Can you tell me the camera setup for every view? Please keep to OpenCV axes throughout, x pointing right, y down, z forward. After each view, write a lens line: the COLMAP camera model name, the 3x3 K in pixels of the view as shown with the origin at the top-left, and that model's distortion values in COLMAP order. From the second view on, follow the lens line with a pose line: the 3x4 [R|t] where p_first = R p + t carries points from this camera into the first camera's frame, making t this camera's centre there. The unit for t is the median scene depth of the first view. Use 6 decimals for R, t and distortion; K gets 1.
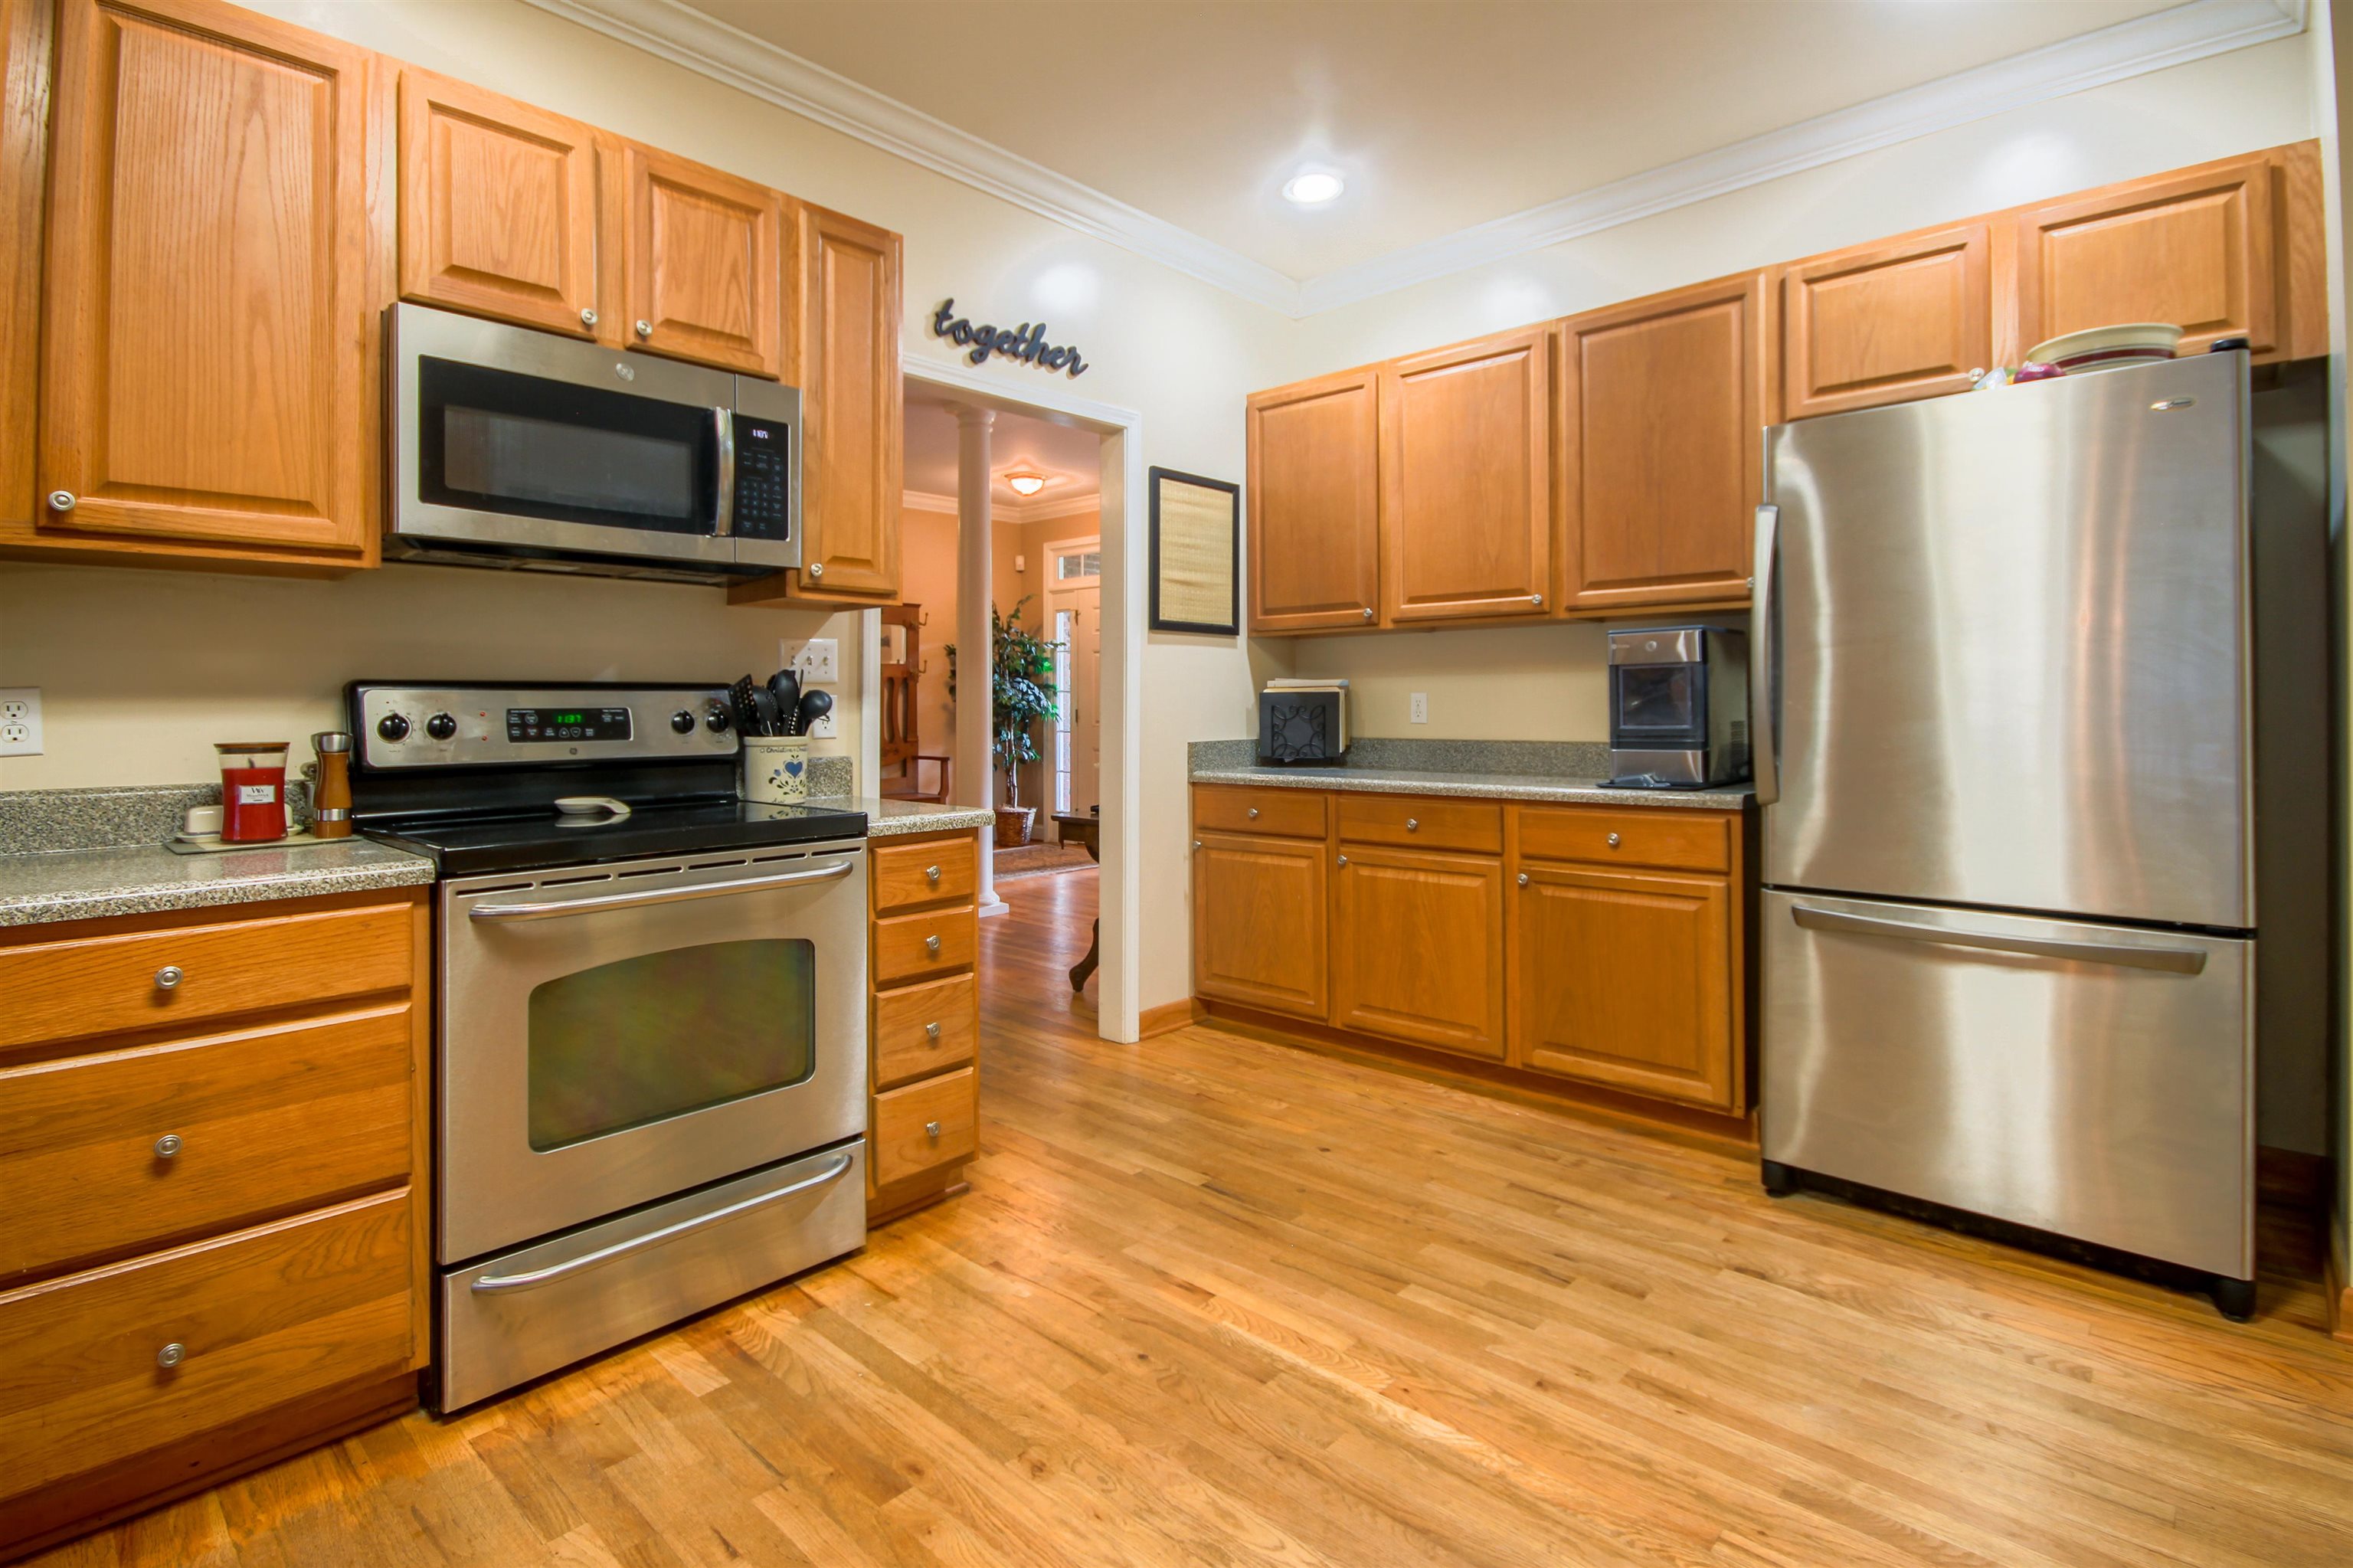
lens RADIAL K [[1150.0, 0, 1186.5], [0, 1150.0, 701.0], [0, 0, 1]] dist [0.000560, -0.001173]
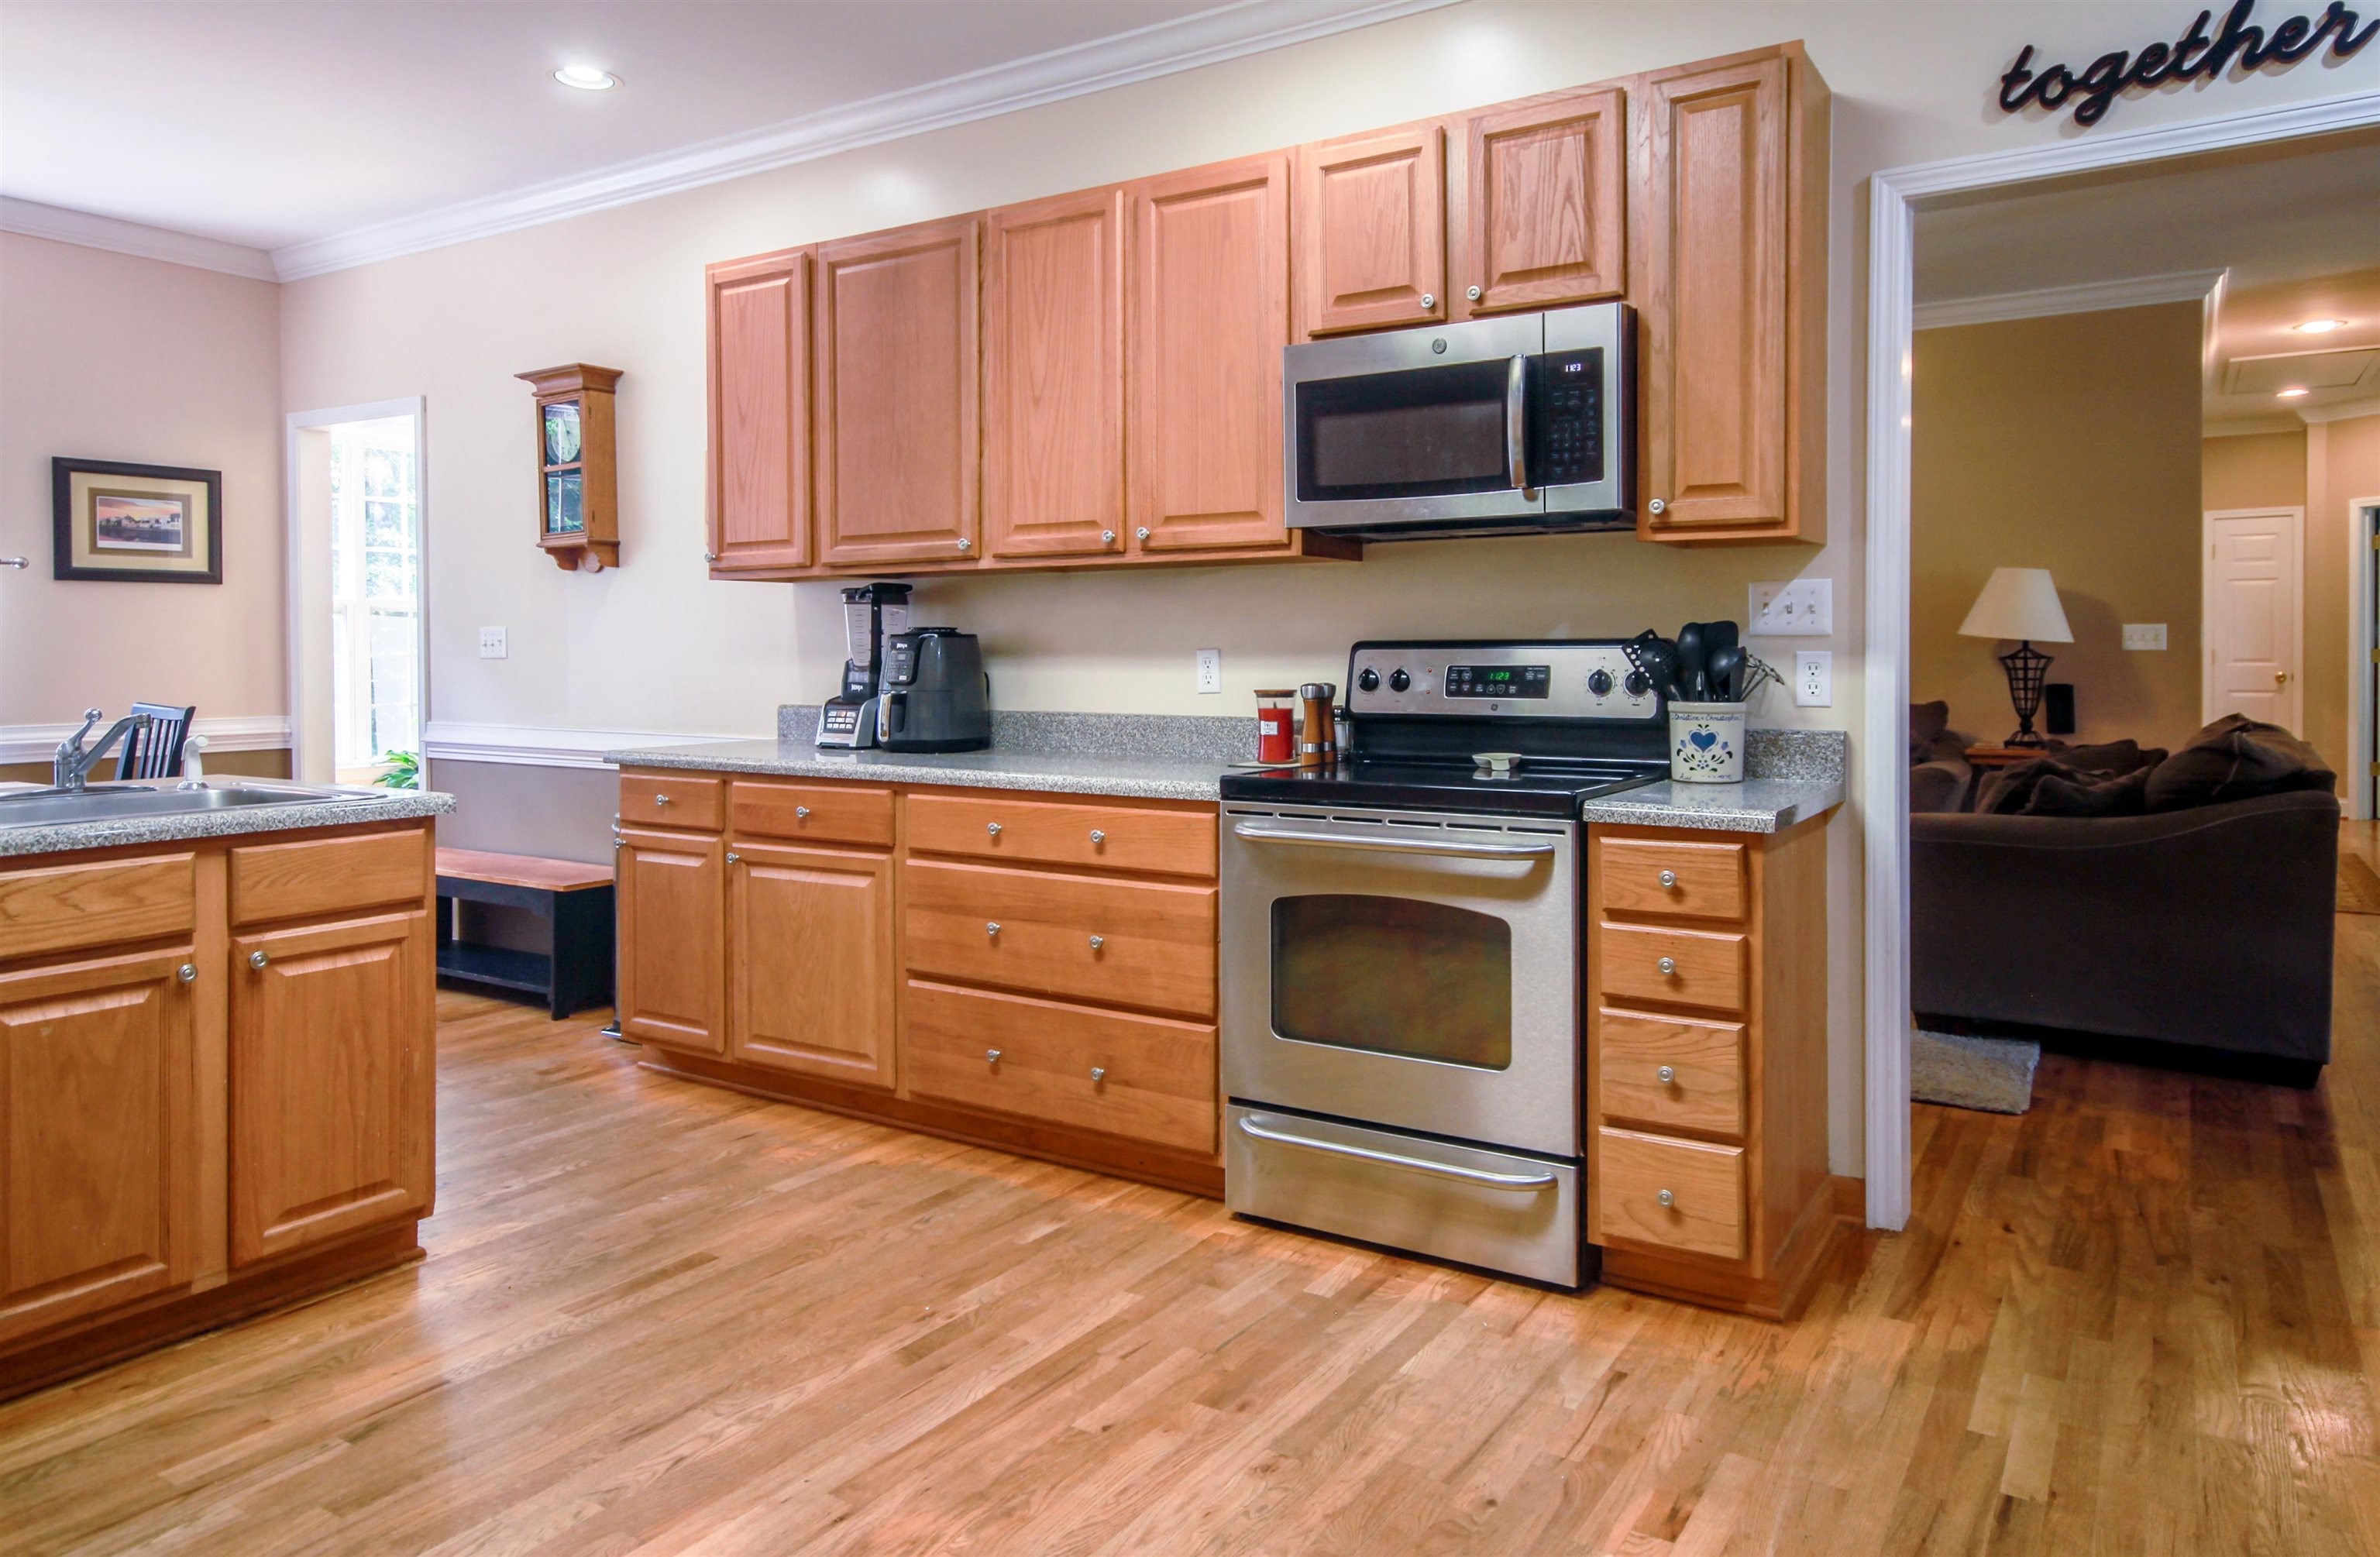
lens RADIAL K [[1504.6, 0, 1194.7], [0, 1504.6, 654.5], [0, 0, 1]] dist [0.018792, -0.001689]
pose [[0.165686, 0.009173, -0.986136, 0.801215], [0.009249, 0.999898, 0.010855, -0.022258], [0.986135, -0.010919, 0.165584, 0.533786]]
